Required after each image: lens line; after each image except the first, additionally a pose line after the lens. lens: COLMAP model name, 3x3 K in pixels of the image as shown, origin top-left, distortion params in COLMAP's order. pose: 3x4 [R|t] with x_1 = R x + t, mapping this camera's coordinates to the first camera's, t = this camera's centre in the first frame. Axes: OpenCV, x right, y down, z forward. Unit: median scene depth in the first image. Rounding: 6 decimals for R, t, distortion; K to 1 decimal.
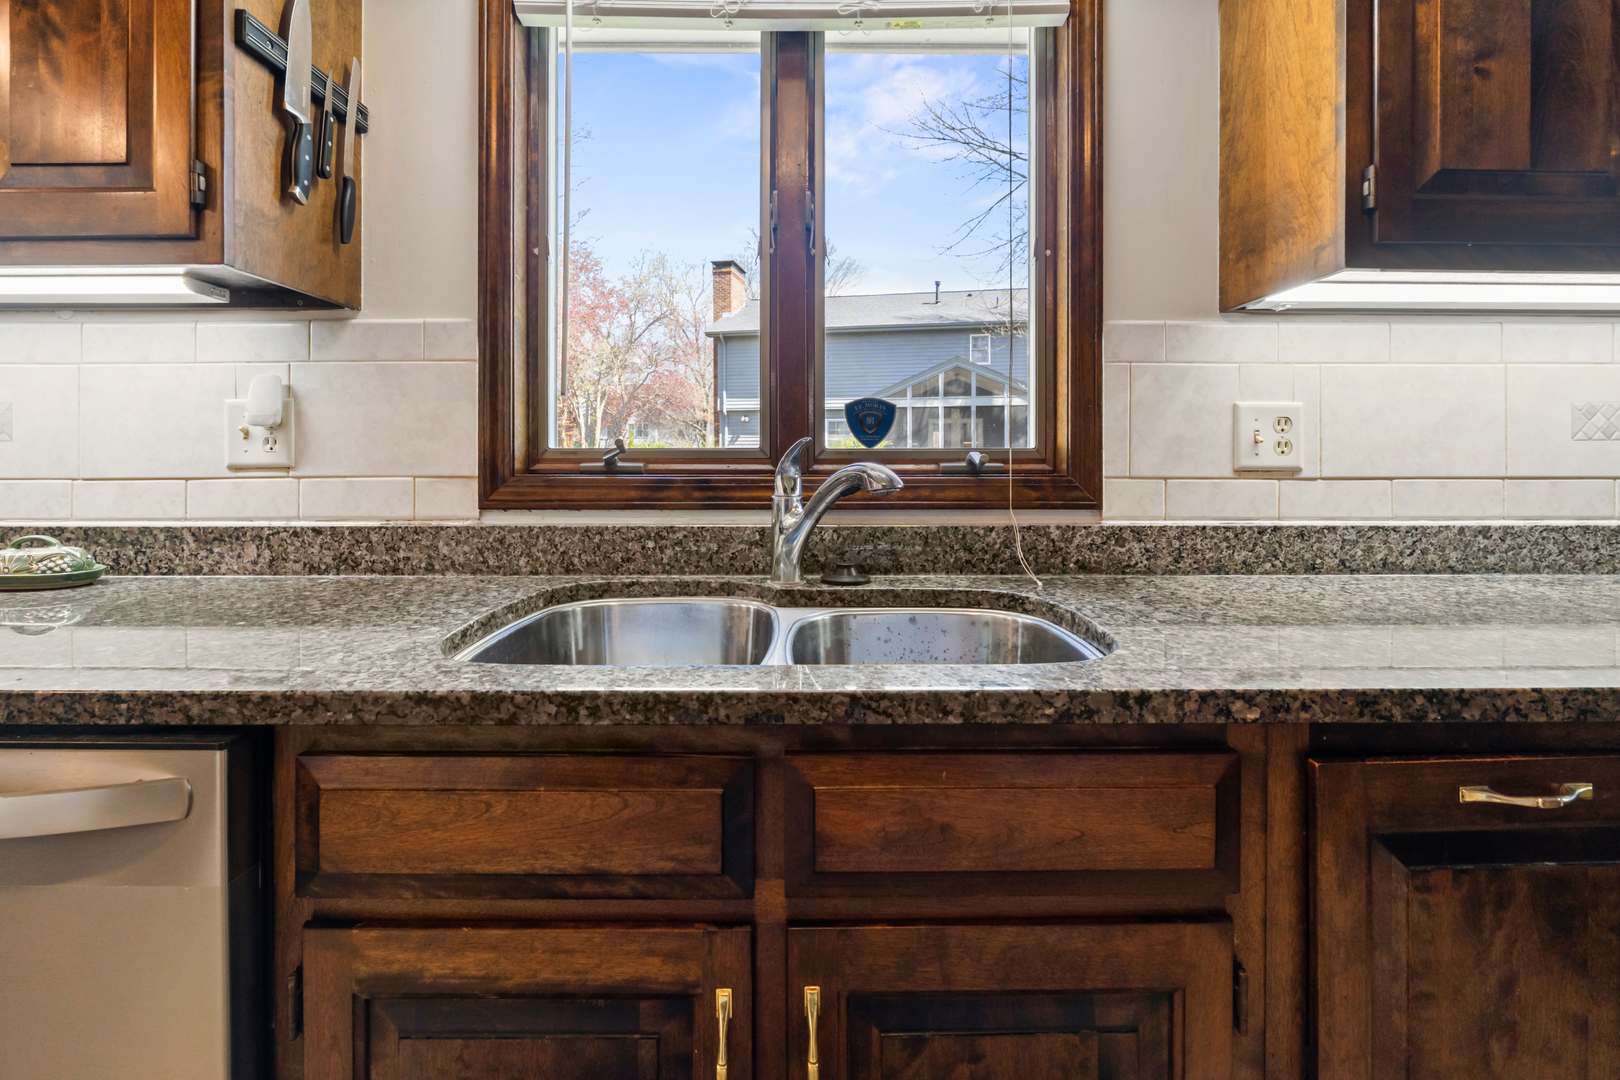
lens RADIAL K [[701.9, 0, 784.8], [0, 701.9, 462.9], [0, 0, 1]] dist [-0.002033, -0.001344]
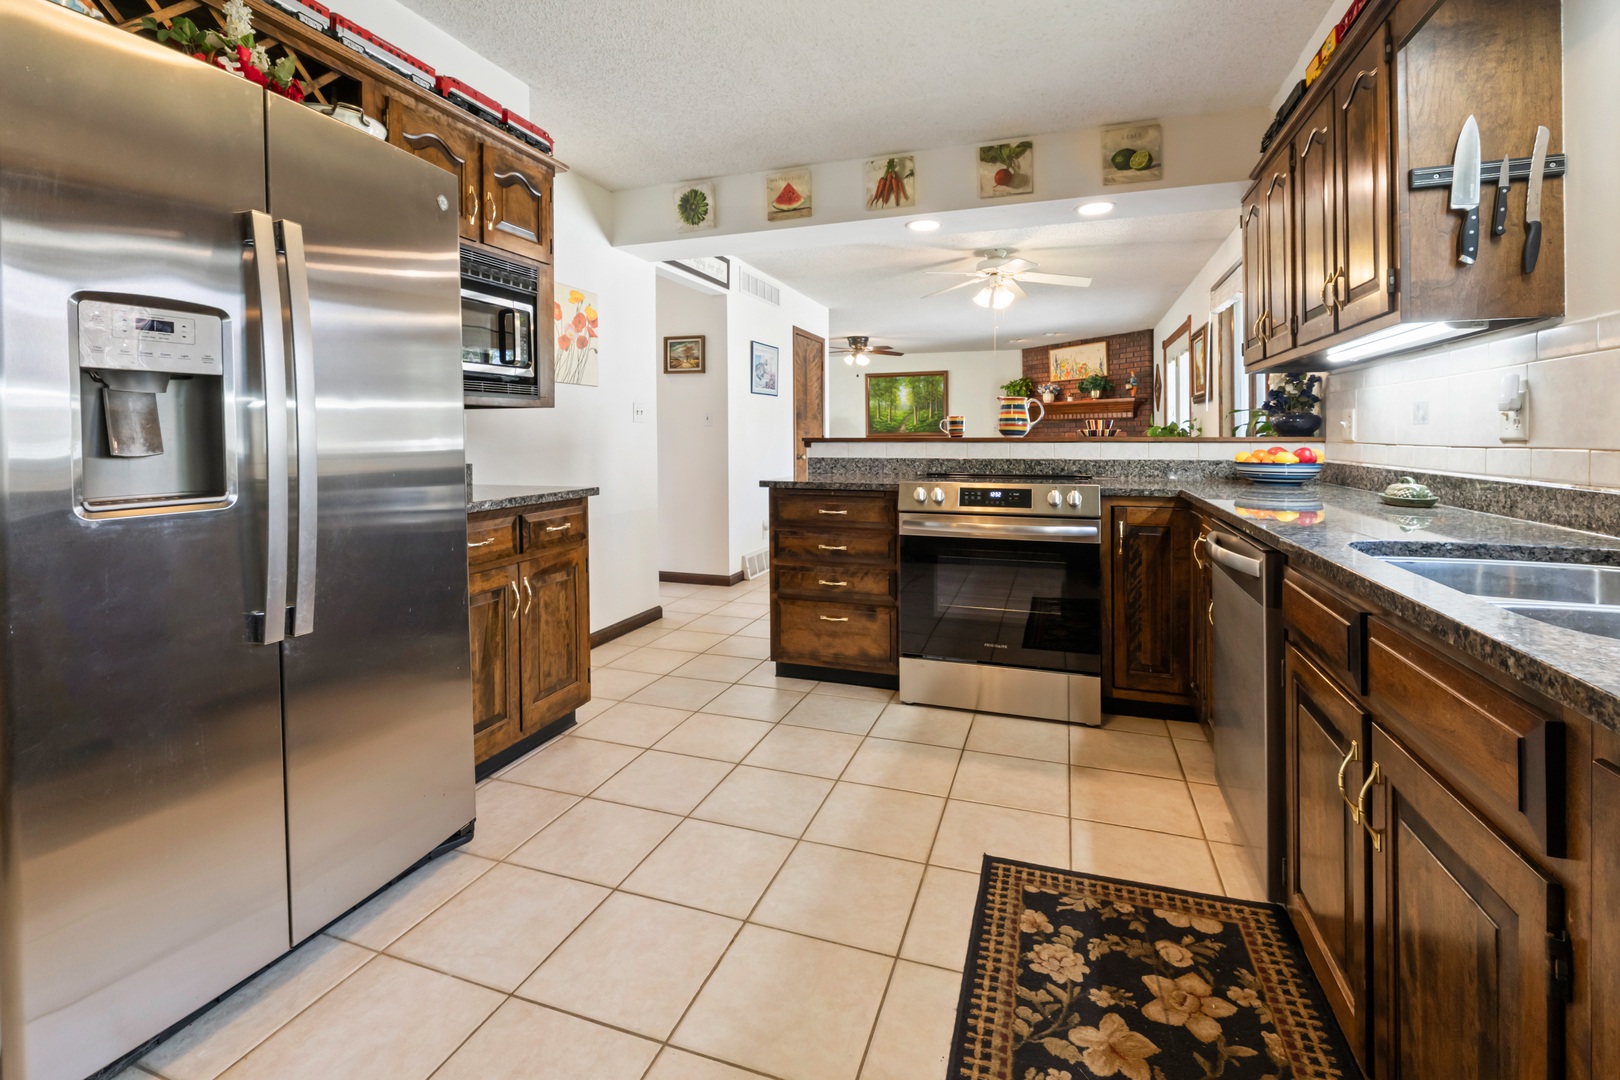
lens RADIAL K [[701.9, 0, 838.4], [0, 701.9, 435.1], [0, 0, 1]] dist [-0.002033, -0.001344]
pose [[-0.320006, 0.001848, -0.947414, 1.045134], [-0.002033, 0.999994, 0.002637, -0.004757], [0.947413, 0.002770, -0.320000, 0.181360]]
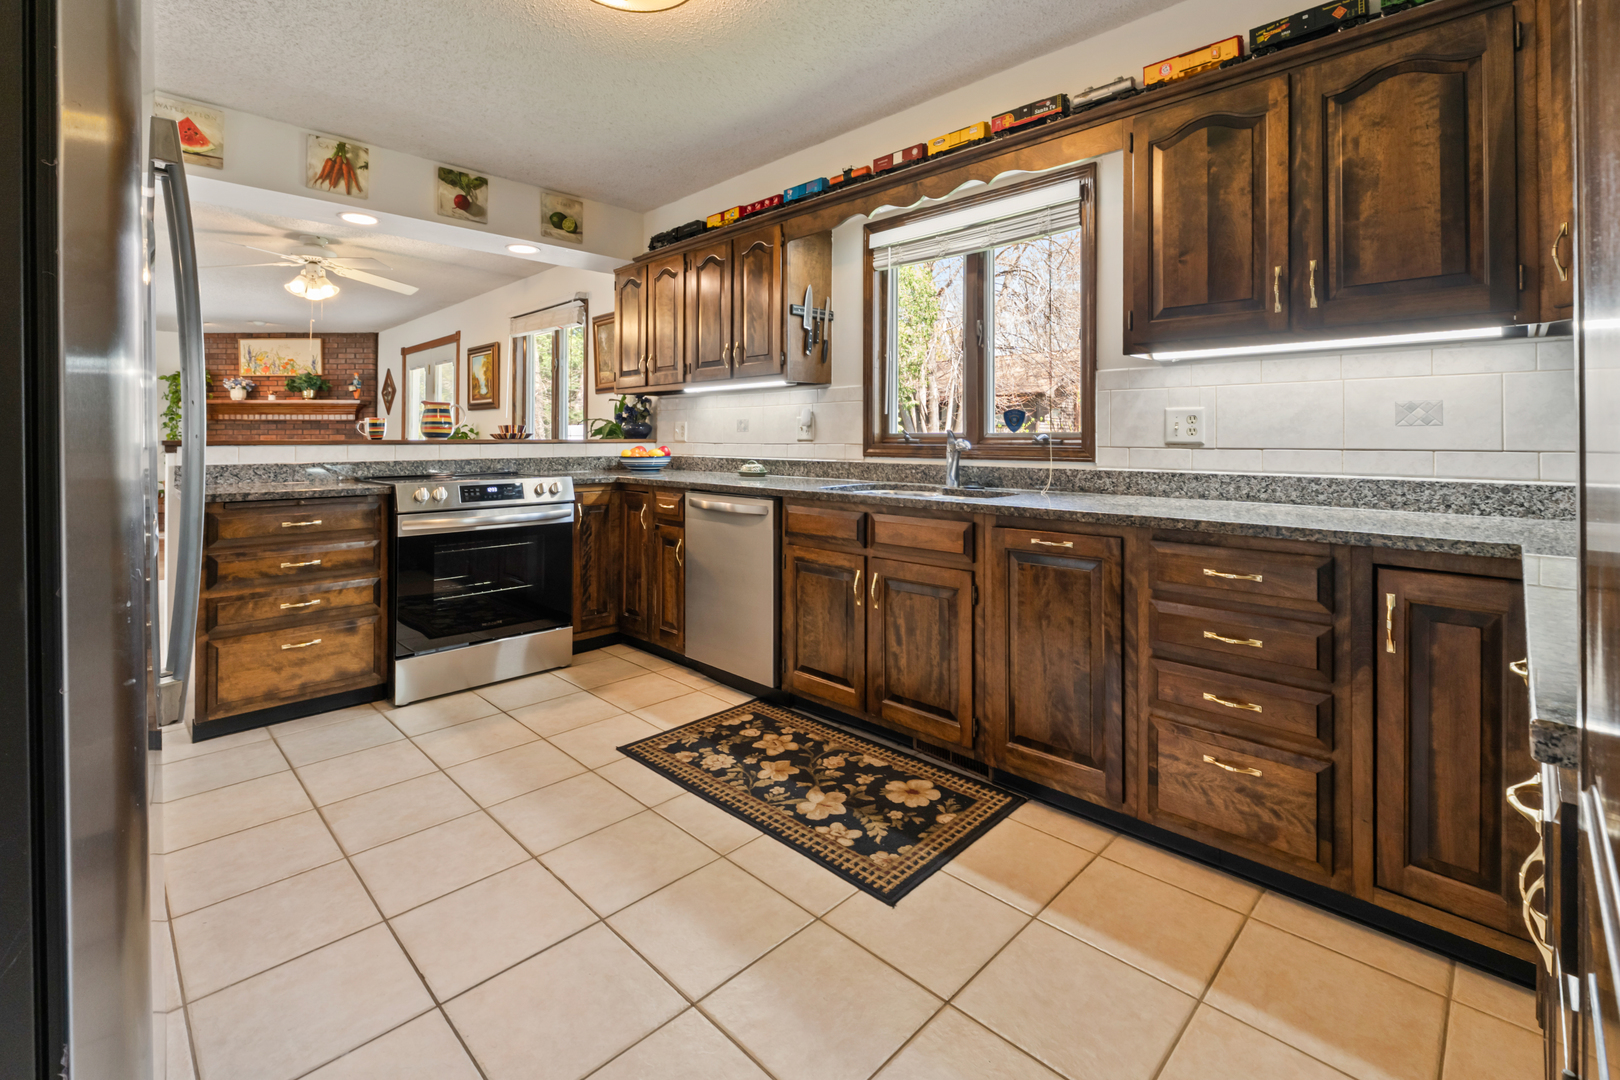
lens RADIAL K [[701.9, 0, 780.0], [0, 701.9, 429.8], [0, 0, 1]] dist [-0.002033, -0.001344]
pose [[0.685757, -0.007155, -0.727796, 1.343617], [-0.004130, 0.999897, -0.013722, 0.003375], [0.727819, 0.012416, 0.685657, -1.107315]]
